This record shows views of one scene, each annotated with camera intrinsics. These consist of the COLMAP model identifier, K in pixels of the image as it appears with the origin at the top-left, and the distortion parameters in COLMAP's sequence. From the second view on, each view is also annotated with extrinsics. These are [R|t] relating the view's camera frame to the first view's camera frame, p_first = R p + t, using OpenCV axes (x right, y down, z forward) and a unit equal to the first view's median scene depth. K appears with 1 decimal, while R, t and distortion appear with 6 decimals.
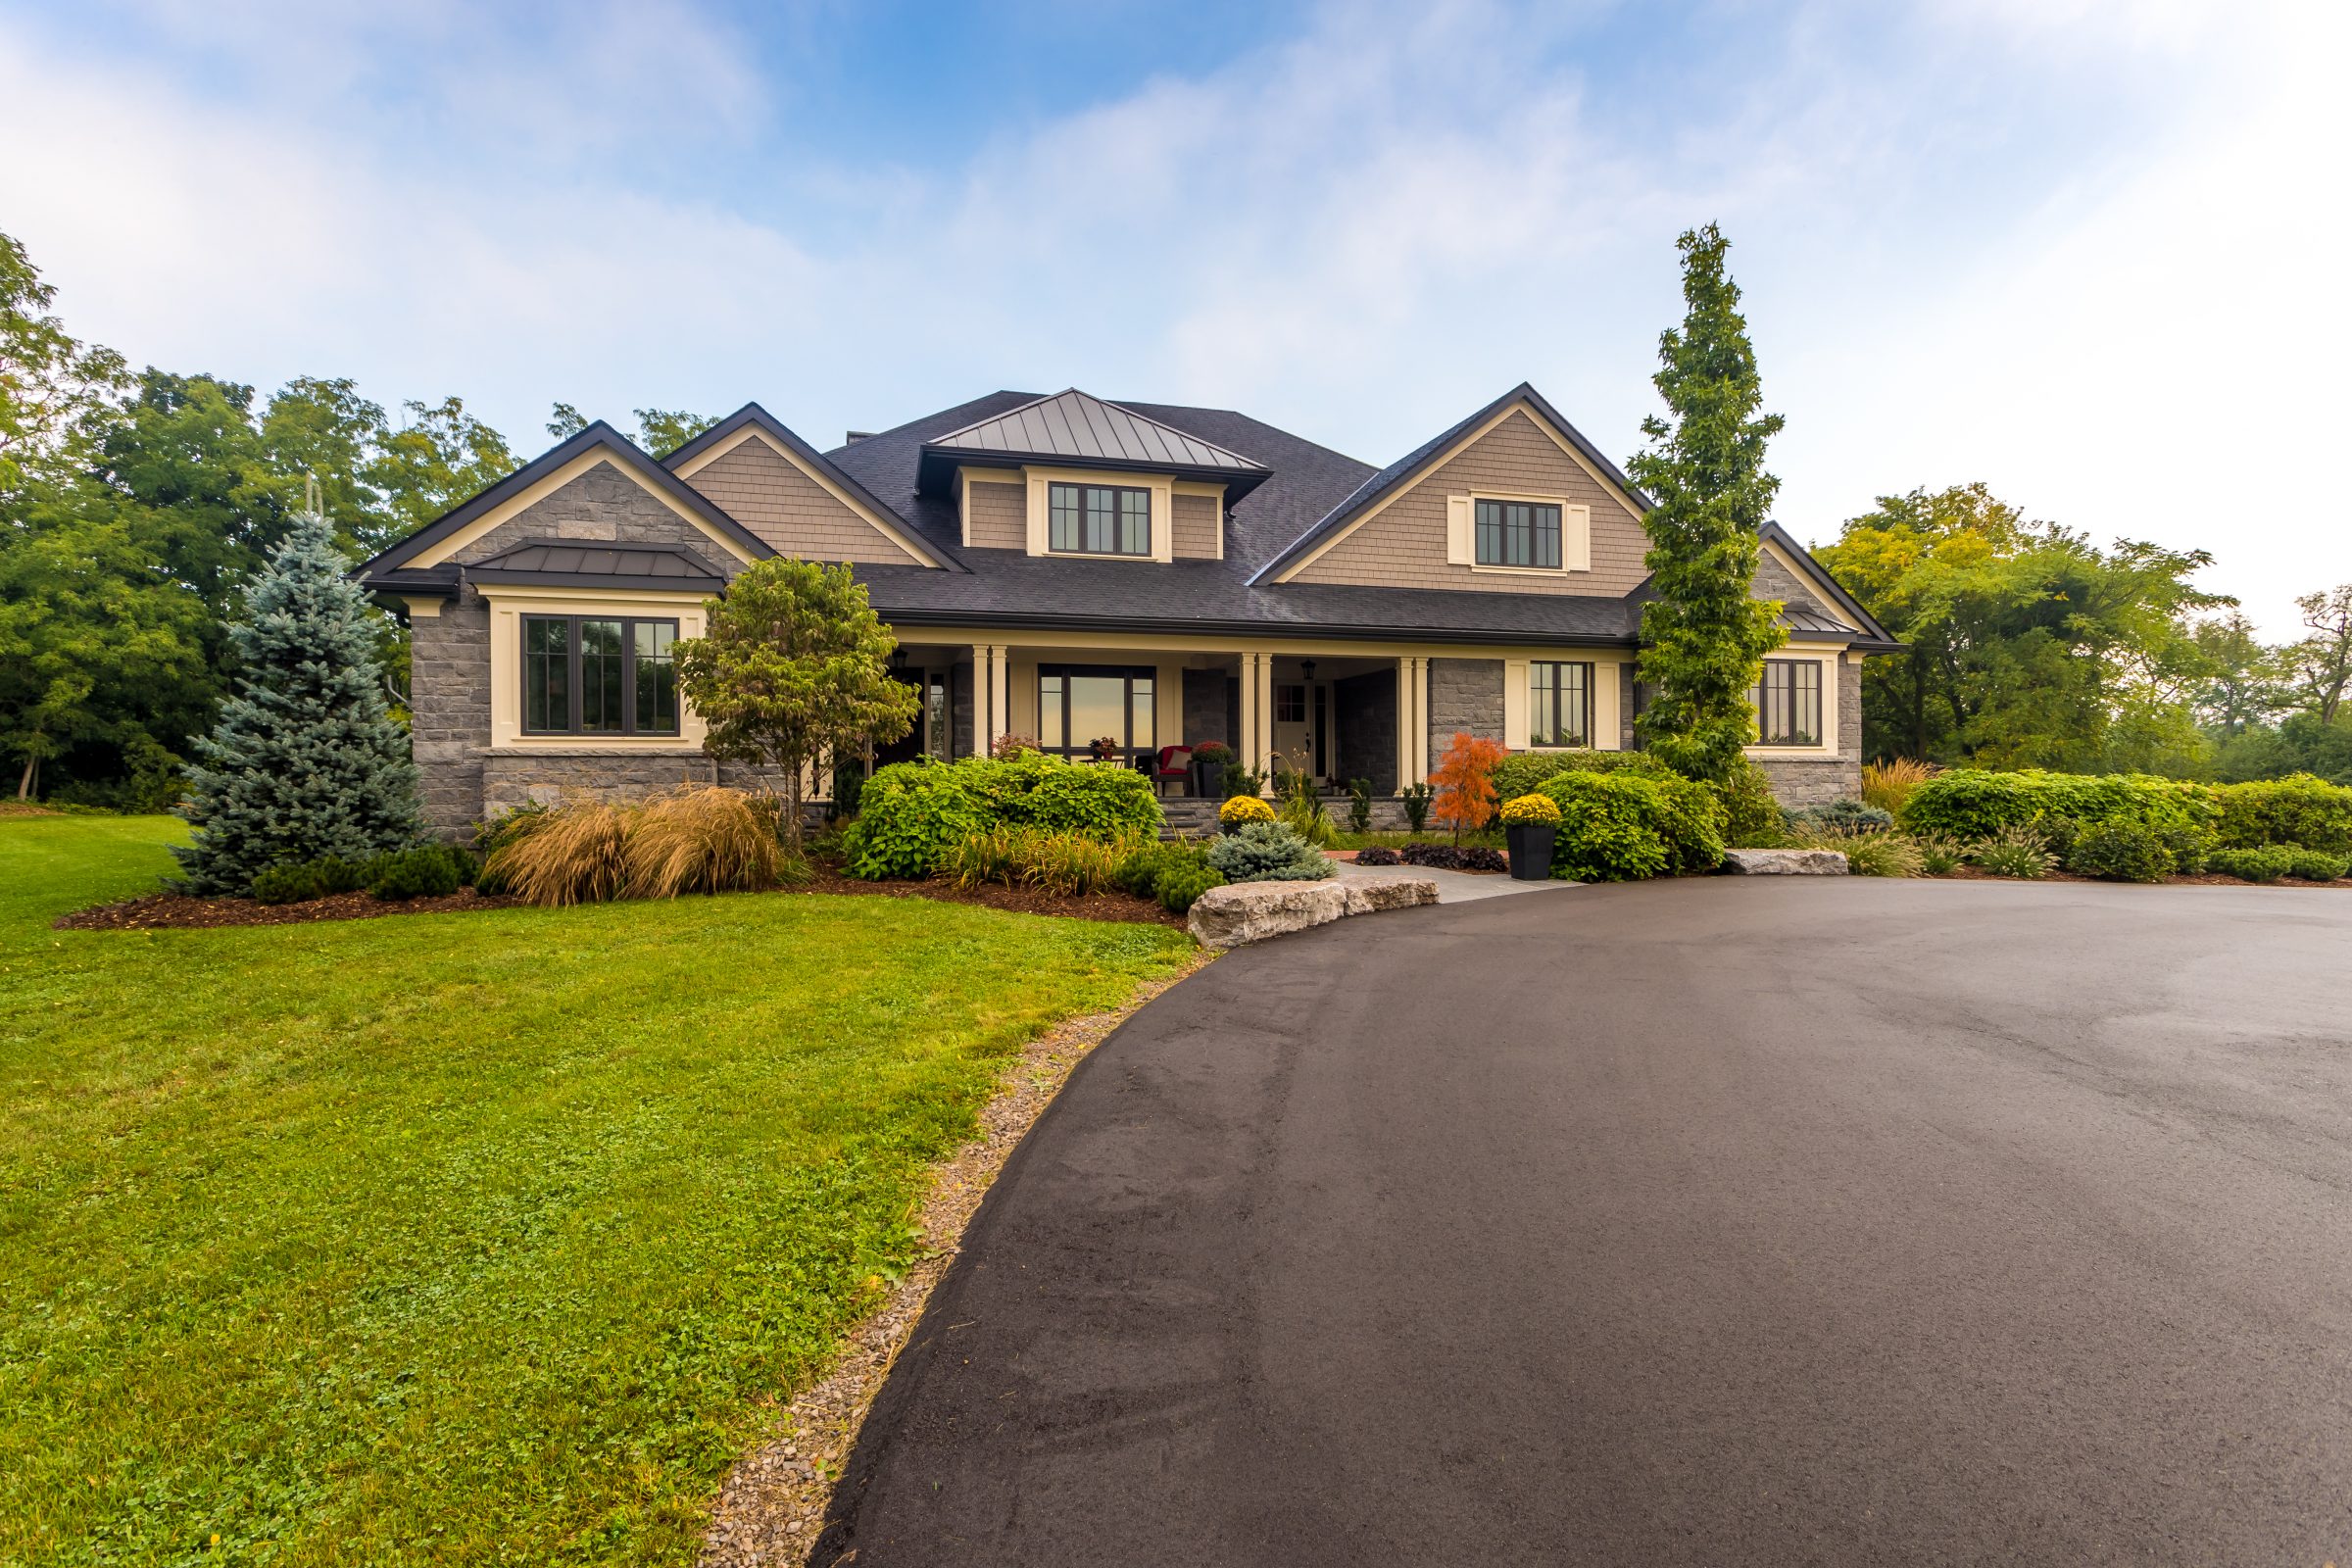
lens RADIAL K [[1142.6, 0, 1165.0], [0, 1142.6, 800.1], [0, 0, 1]] dist [-0.000458, 0.000978]
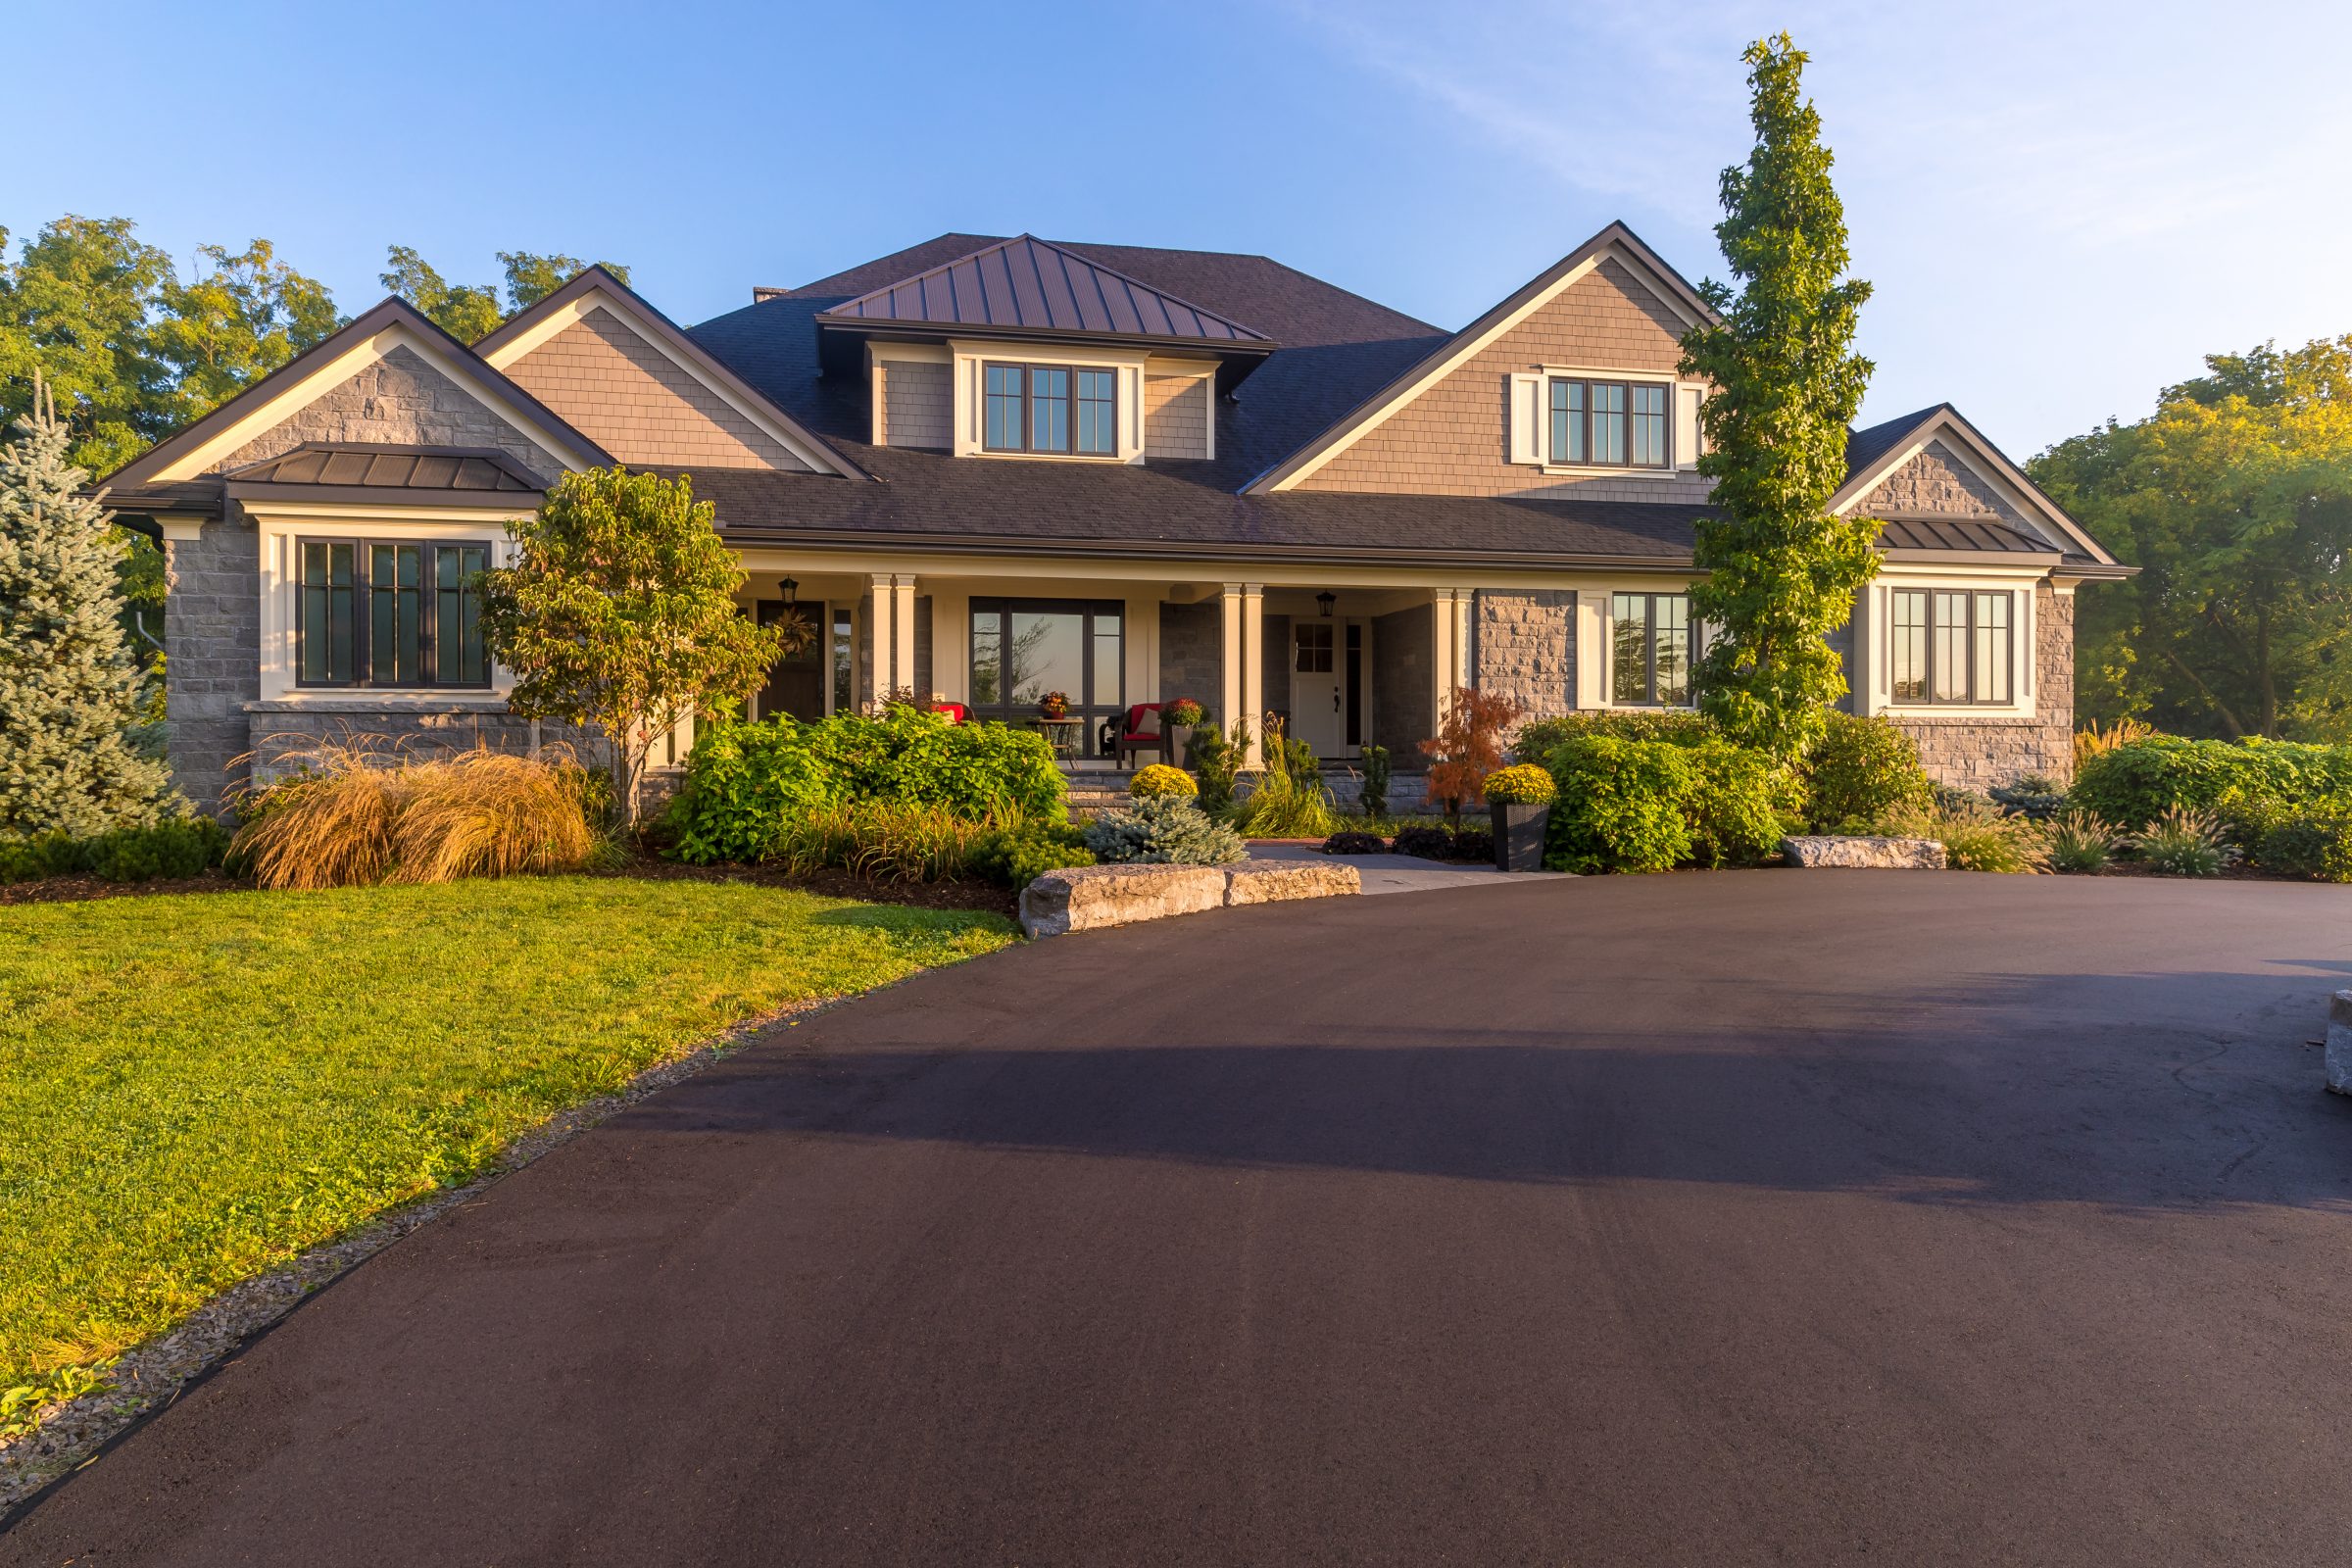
lens RADIAL K [[1601.9, 0, 1179.5], [0, 1601.9, 790.4], [0, 0, 1]] dist [0.011172, -0.008367]
pose [[0.998800, 0.005341, -0.048688, 0.118304], [-0.005016, 0.999964, 0.006790, 0.005875], [0.048722, -0.006538, 0.998791, -0.108987]]
